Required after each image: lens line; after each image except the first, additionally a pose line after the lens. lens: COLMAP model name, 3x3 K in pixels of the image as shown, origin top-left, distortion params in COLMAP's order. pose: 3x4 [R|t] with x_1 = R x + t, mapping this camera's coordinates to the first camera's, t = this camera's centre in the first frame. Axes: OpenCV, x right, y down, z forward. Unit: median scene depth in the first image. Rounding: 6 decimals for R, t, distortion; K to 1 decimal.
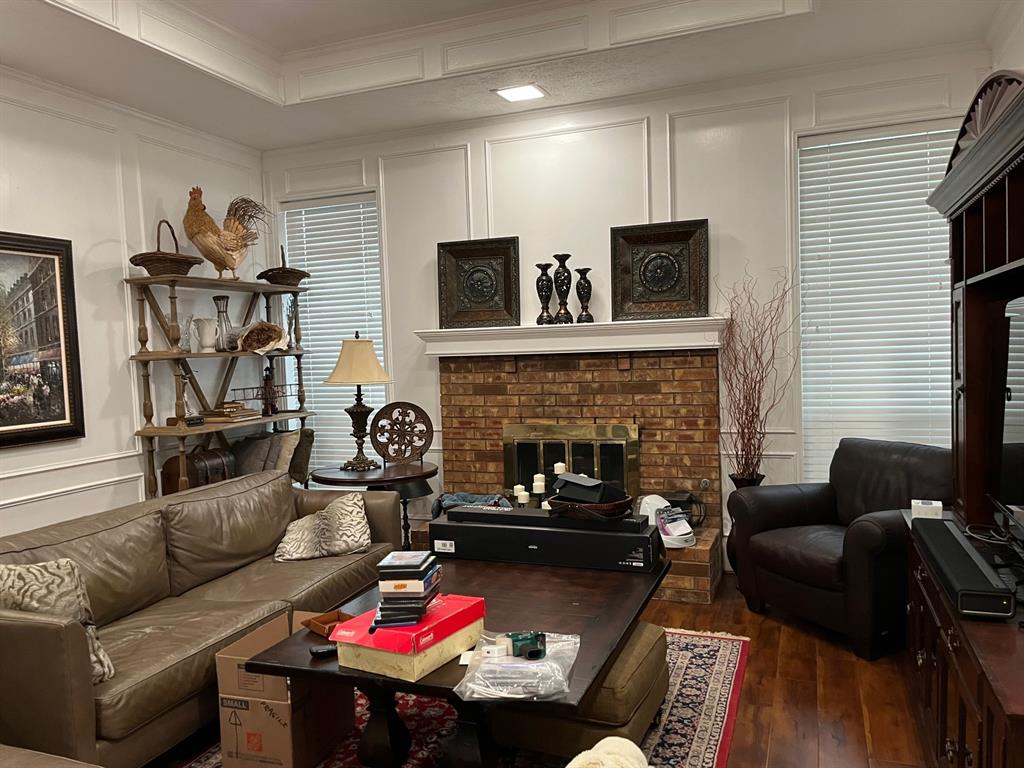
lens RADIAL K [[774.2, 0, 514.9], [0, 774.2, 390.5], [0, 0, 1]] dist [0.057990, -0.082050]
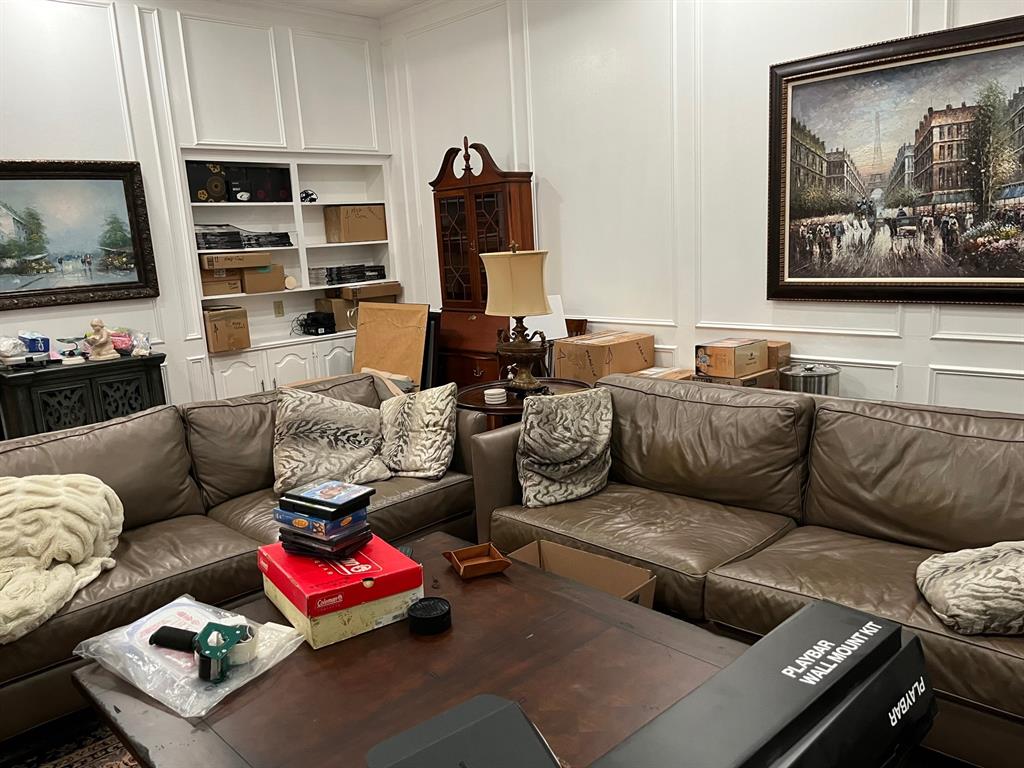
lens RADIAL K [[774.2, 0, 514.9], [0, 774.2, 390.5], [0, 0, 1]] dist [0.057990, -0.082050]
pose [[-0.419972, 0.239239, -0.875436, 0.233264], [0.023656, 0.967187, 0.252964, -0.046950], [0.907229, 0.085529, -0.411850, 0.750321]]
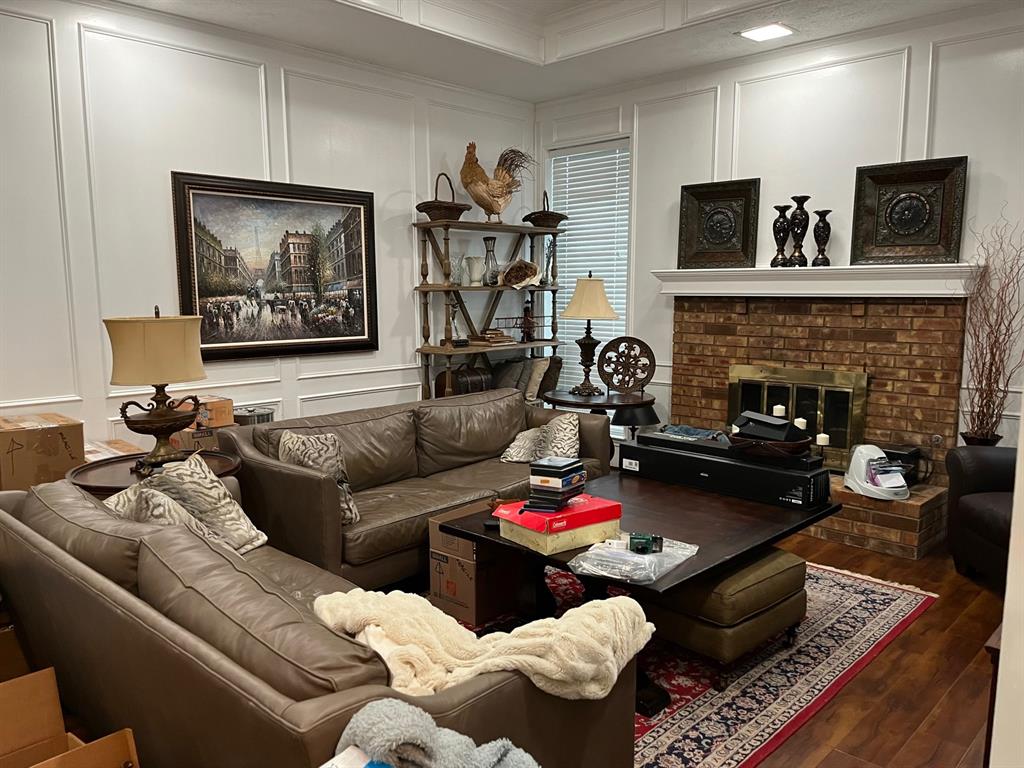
lens RADIAL K [[774.2, 0, 514.9], [0, 774.2, 390.5], [0, 0, 1]] dist [0.057990, -0.082050]
pose [[0.922825, 0.081671, -0.376461, 0.124139], [-0.049868, 0.994371, 0.093481, -0.004058], [0.381977, -0.067493, 0.921704, -0.075396]]
